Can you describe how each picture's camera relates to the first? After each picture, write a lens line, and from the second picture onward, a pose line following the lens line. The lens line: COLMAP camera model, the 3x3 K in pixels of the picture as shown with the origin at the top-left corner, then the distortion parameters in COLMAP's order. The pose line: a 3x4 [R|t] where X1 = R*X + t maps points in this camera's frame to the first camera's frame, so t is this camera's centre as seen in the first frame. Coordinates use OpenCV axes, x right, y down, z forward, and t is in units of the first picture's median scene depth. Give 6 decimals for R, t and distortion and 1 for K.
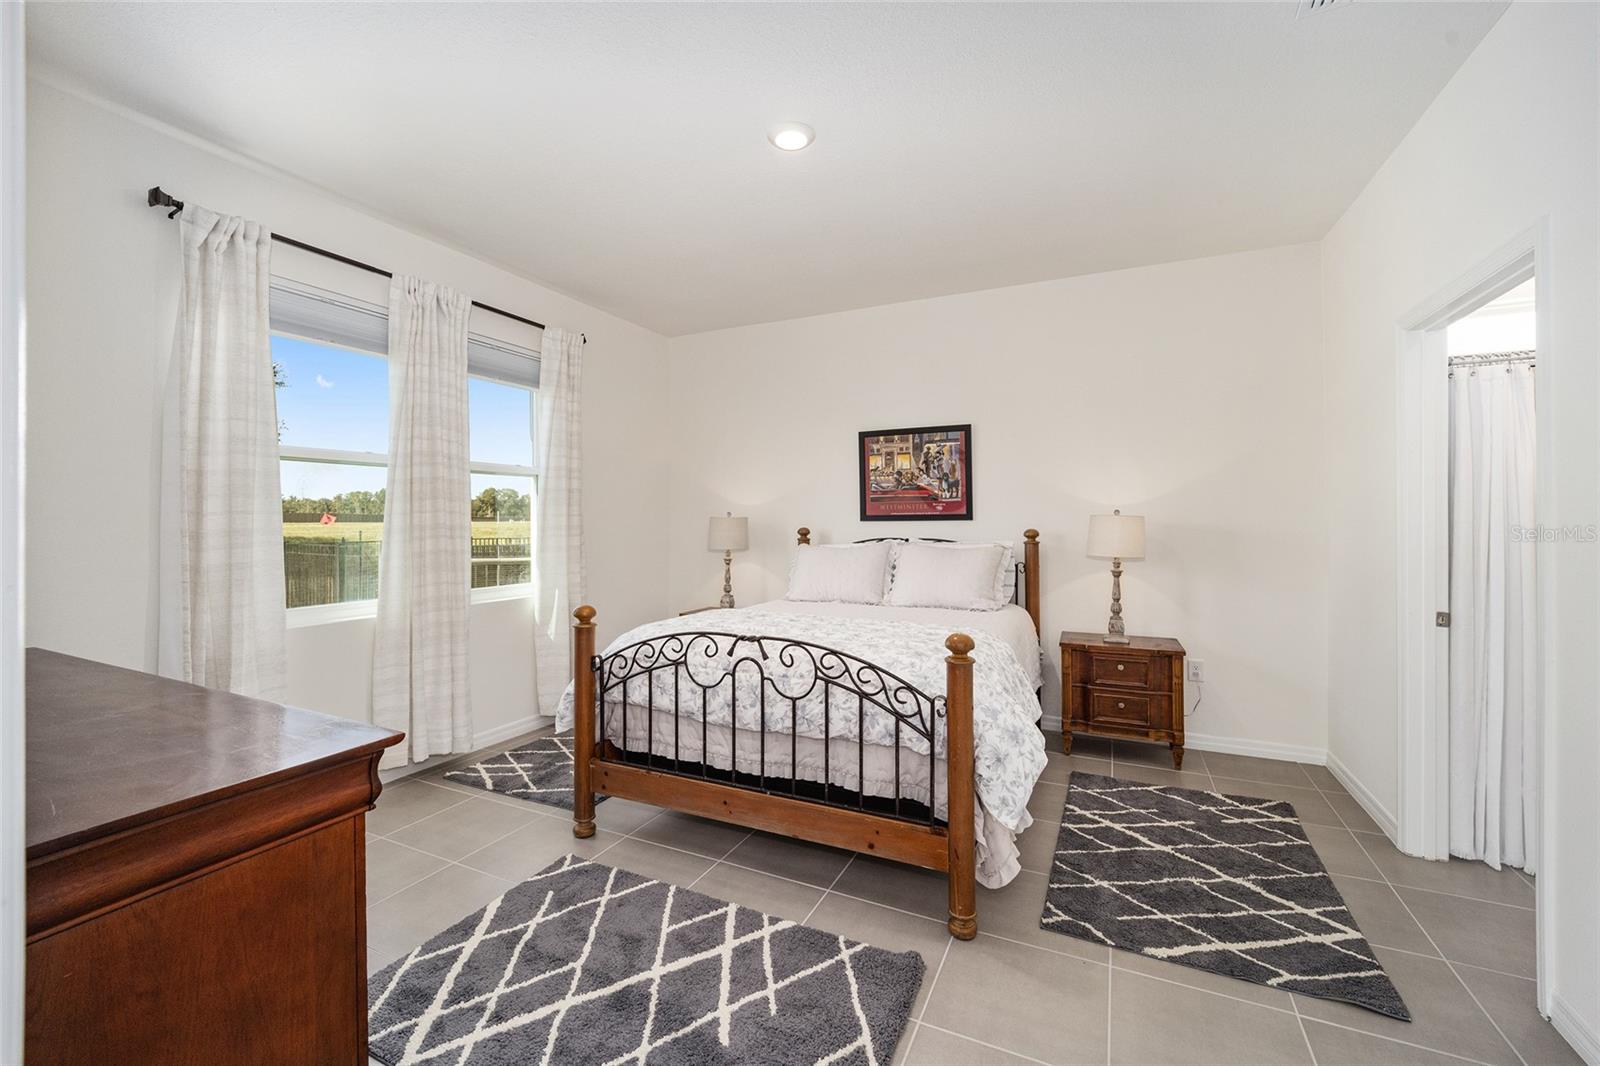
lens RADIAL K [[655.7, 0, 796.4], [0, 655.7, 523.2], [0, 0, 1]] dist [-0.001783, -0.000080]
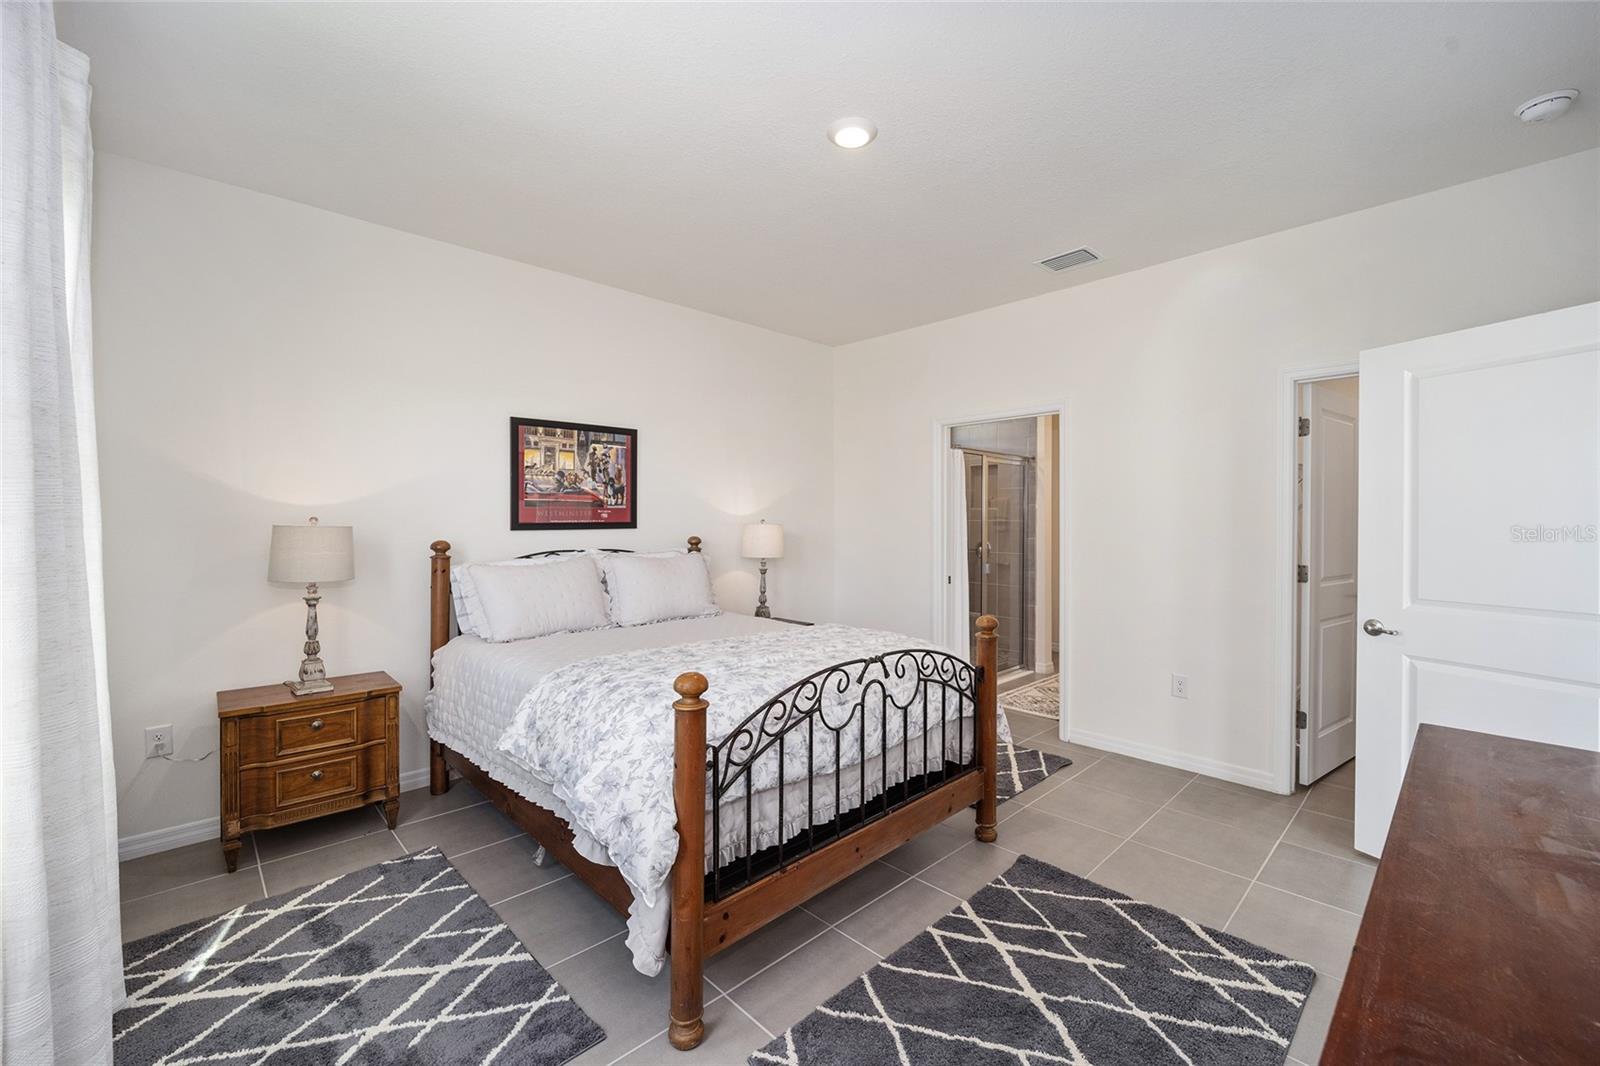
lens RADIAL K [[655.7, 0, 796.4], [0, 655.7, 523.2], [0, 0, 1]] dist [-0.001783, -0.000080]
pose [[0.346336, -0.000309, 0.938111, -0.901936], [0.003918, 0.999992, -0.001117, -0.016696], [-0.938102, 0.004062, 0.346334, 0.709245]]
